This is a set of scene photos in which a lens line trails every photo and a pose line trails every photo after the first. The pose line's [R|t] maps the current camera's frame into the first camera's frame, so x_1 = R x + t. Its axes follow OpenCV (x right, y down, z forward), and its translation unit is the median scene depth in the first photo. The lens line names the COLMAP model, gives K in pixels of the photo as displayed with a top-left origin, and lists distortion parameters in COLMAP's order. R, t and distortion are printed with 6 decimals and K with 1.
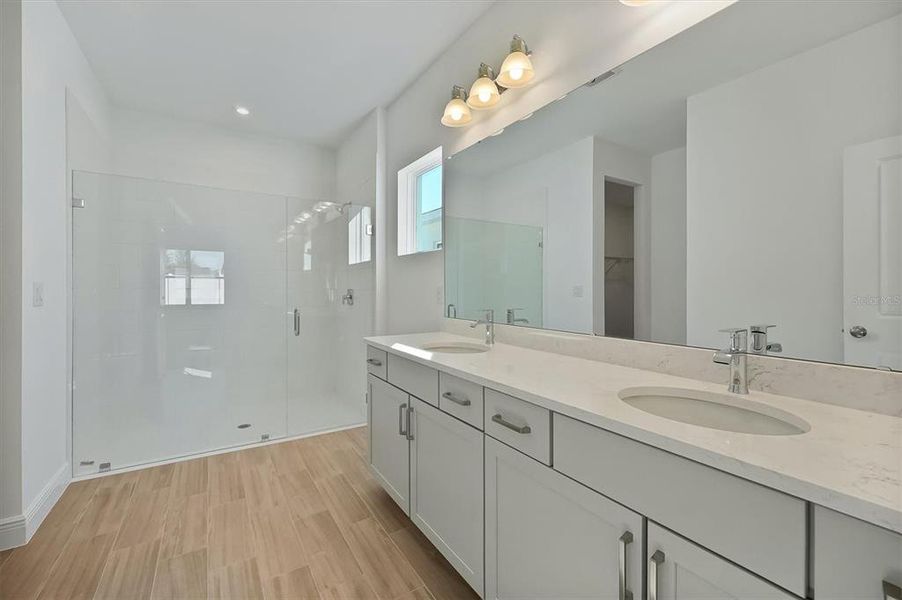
lens RADIAL K [[377.9, 0, 449.7], [0, 377.9, 287.1], [0, 0, 1]] dist [0.001122, 0.000070]
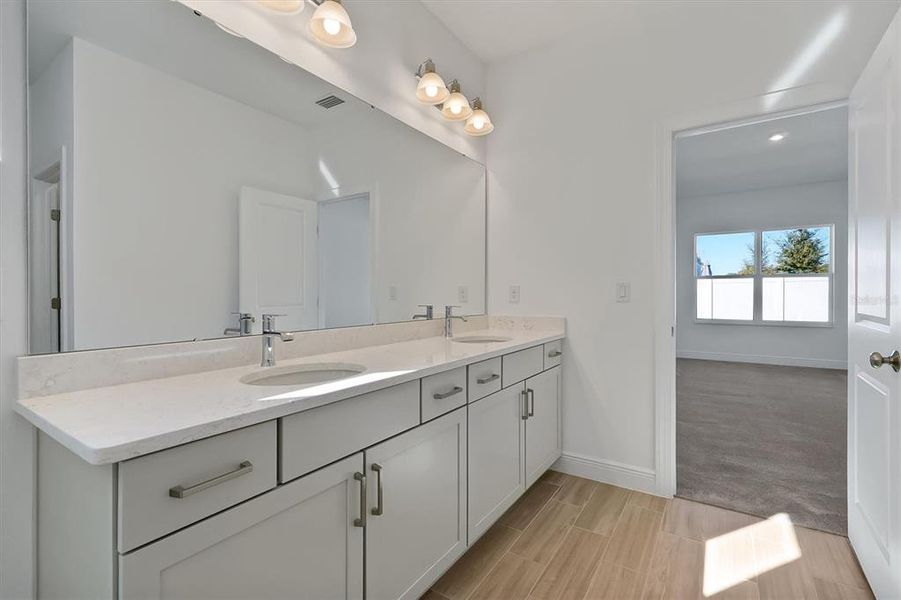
lens RADIAL K [[393.5, 0, 449.5], [0, 393.5, 295.8], [0, 0, 1]] dist [0.002577, 0.000350]
pose [[-0.380945, -0.000822, 0.924597, -0.856457], [0.002909, 0.999994, 0.002088, 0.037995], [-0.924593, 0.003485, -0.380940, 1.277943]]
